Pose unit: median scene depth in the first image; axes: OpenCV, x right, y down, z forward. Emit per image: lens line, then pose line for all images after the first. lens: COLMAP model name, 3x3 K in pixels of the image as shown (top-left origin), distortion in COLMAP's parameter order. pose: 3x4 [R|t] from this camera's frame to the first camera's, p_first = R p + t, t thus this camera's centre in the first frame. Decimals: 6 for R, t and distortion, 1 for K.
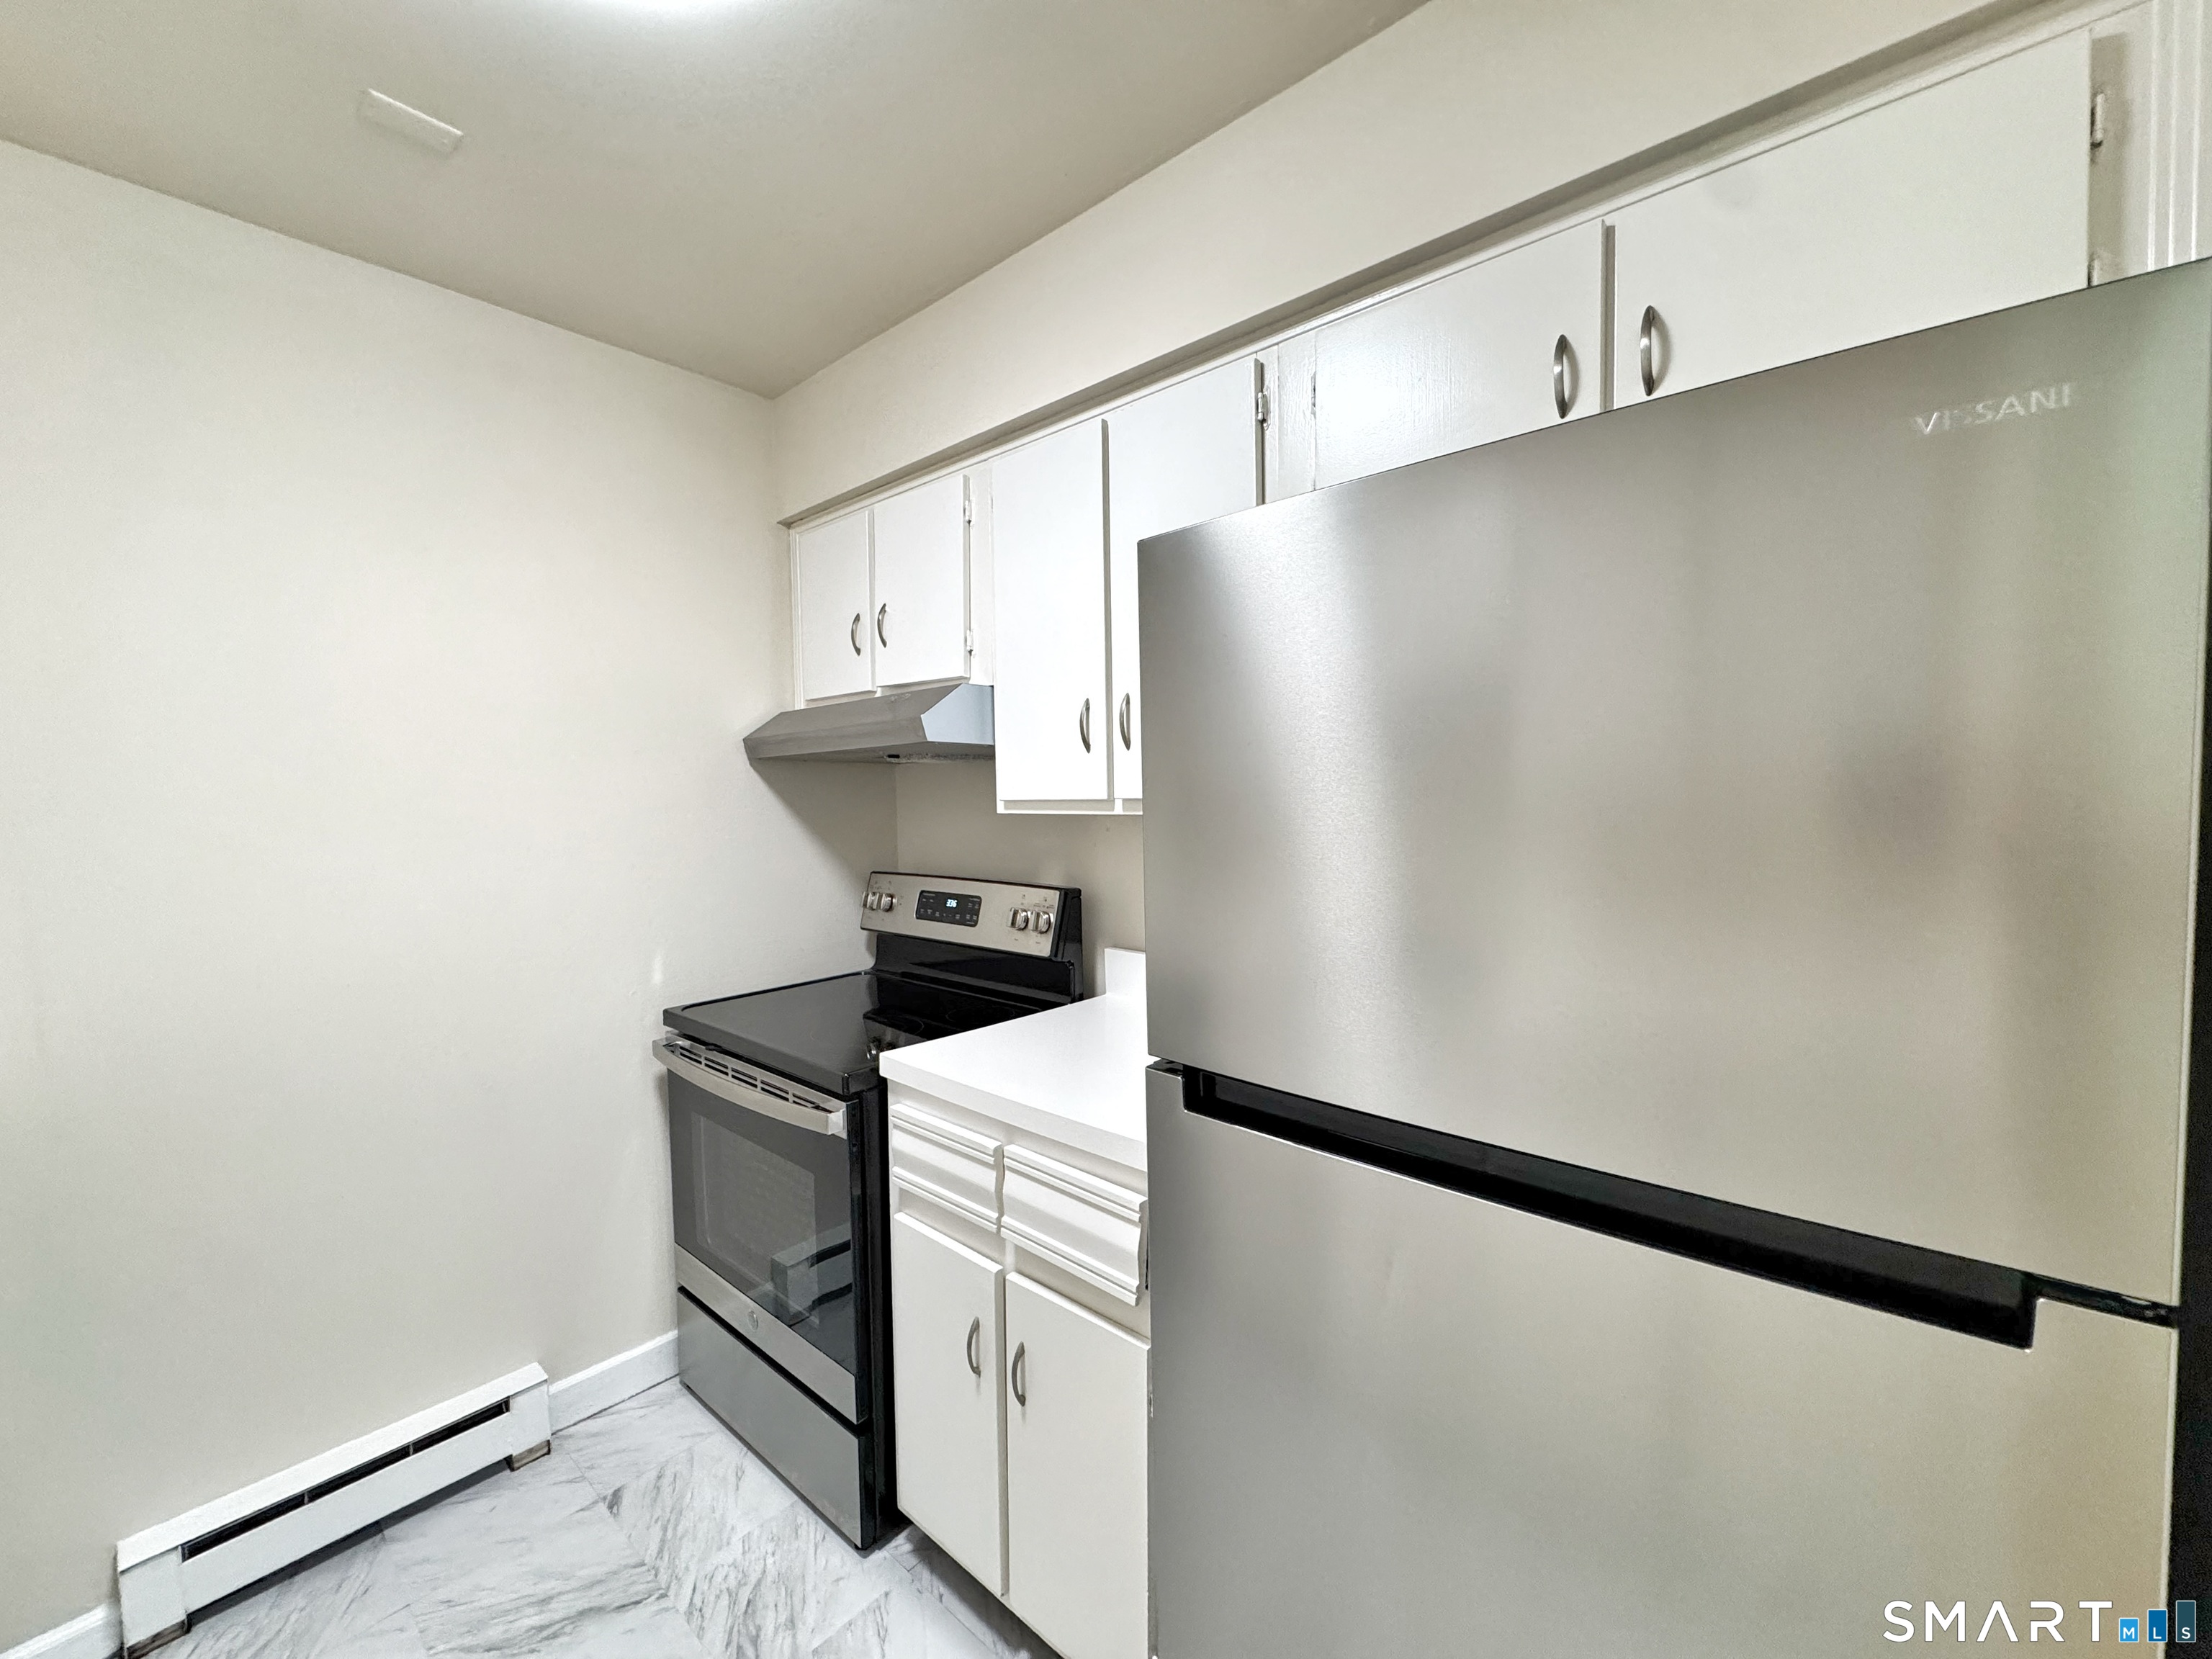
lens RADIAL K [[878.8, 0, 1106.0], [0, 878.8, 829.5], [0, 0, 1]] dist [-0.006201, 0.001051]
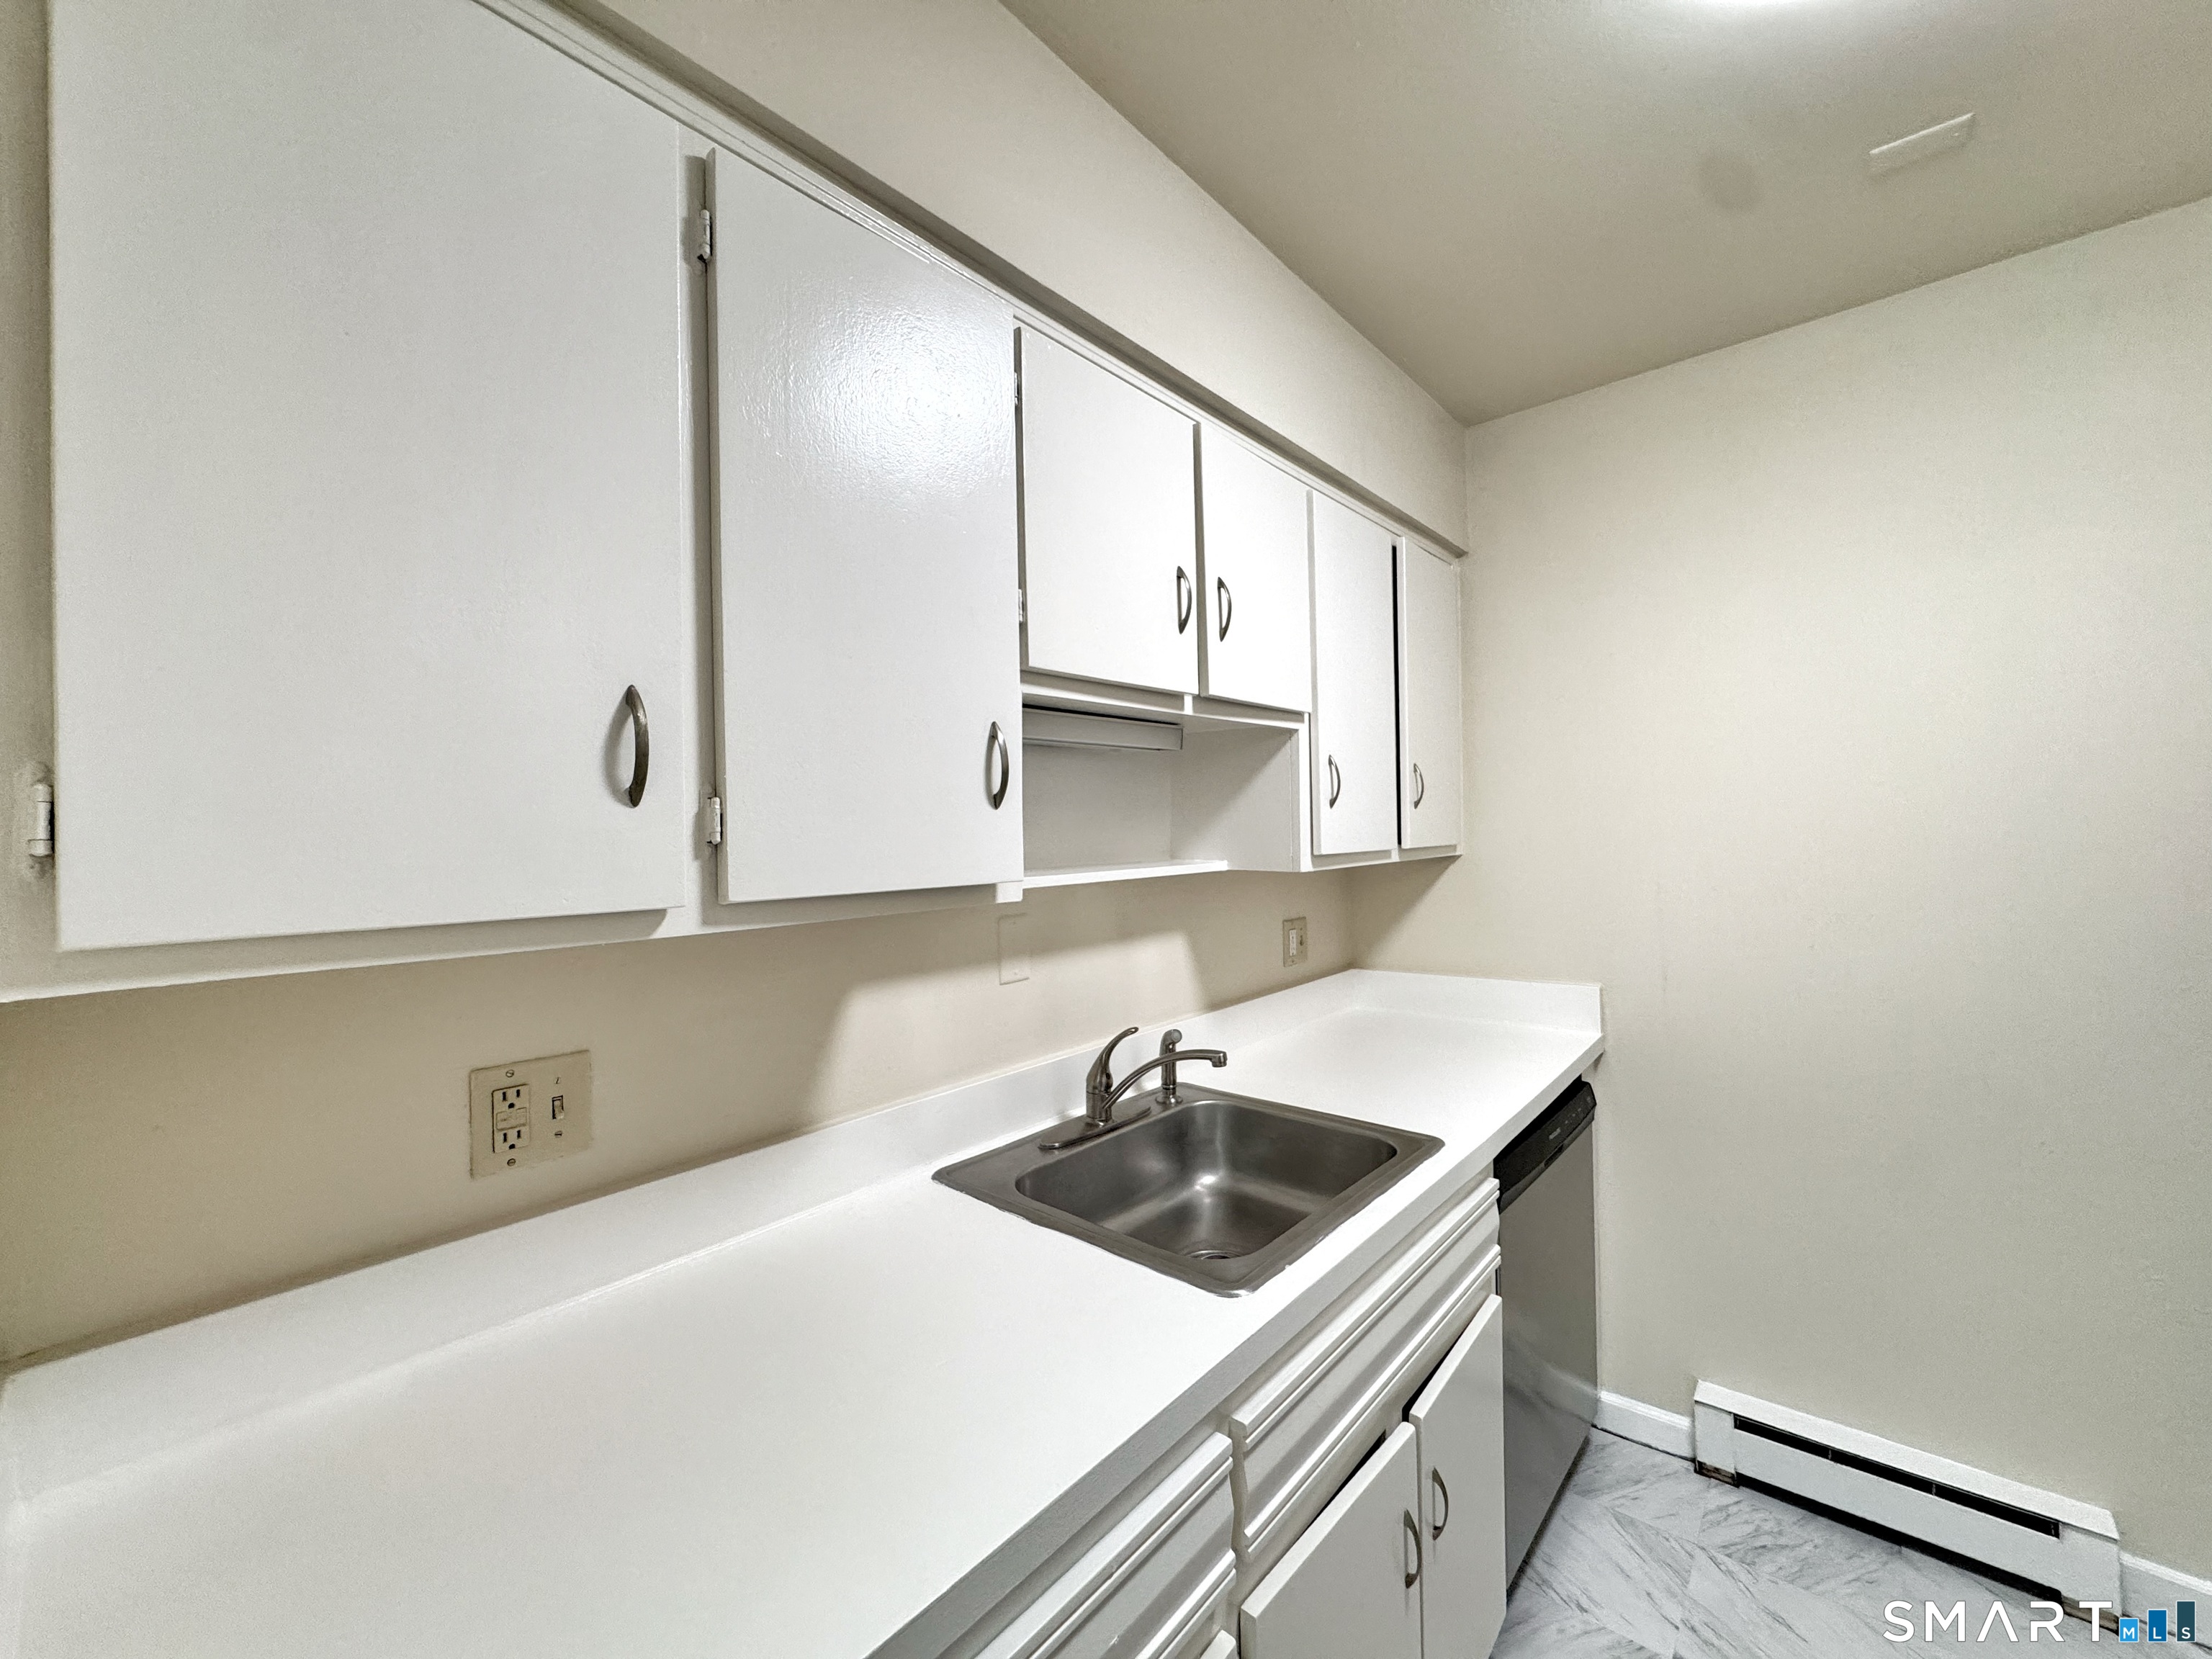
lens RADIAL K [[878.8, 0, 1106.0], [0, 878.8, 829.5], [0, 0, 1]] dist [-0.006201, 0.001051]
pose [[0.008060, 0.013852, -0.999872, 0.170372], [-0.013618, 0.999813, 0.013741, -0.026723], [0.999875, 0.013506, 0.008247, 0.064908]]
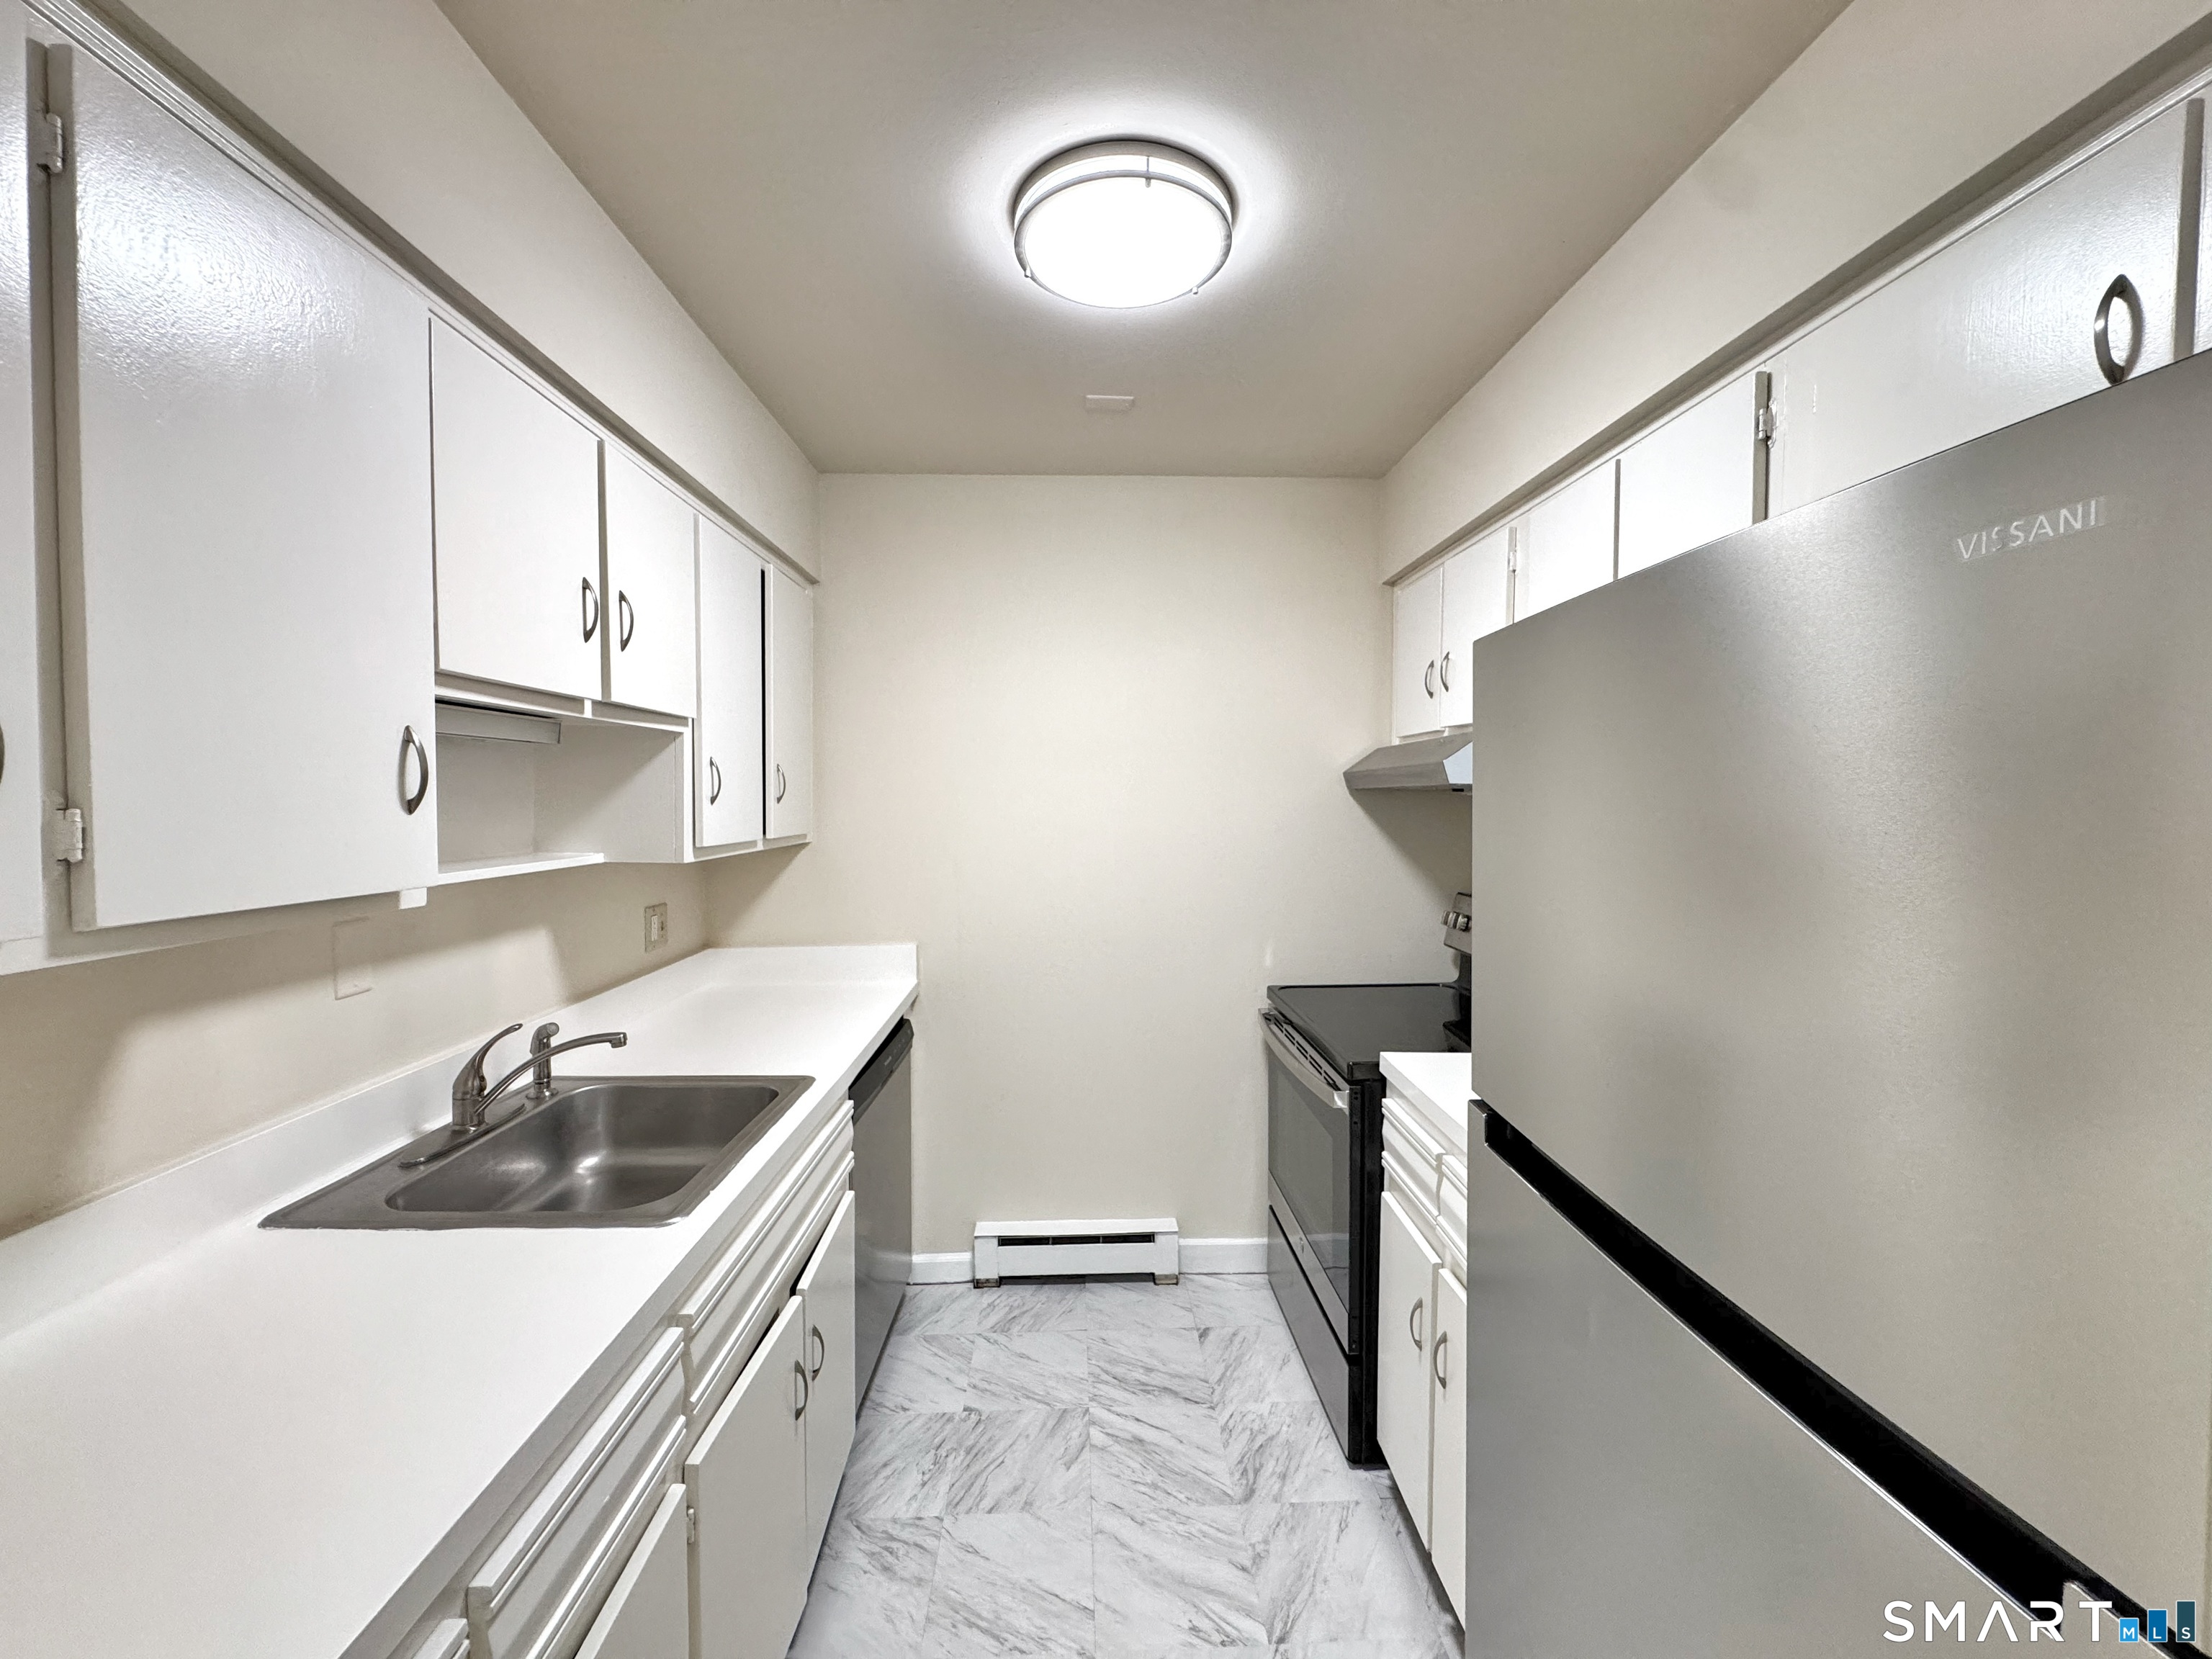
lens RADIAL K [[878.8, 0, 1106.0], [0, 878.8, 829.5], [0, 0, 1]] dist [-0.006201, 0.001051]
pose [[0.687240, 0.042132, -0.725208, 0.332527], [-0.039097, 0.999015, 0.020989, -0.053965], [0.725378, 0.013929, 0.688210, -0.081351]]
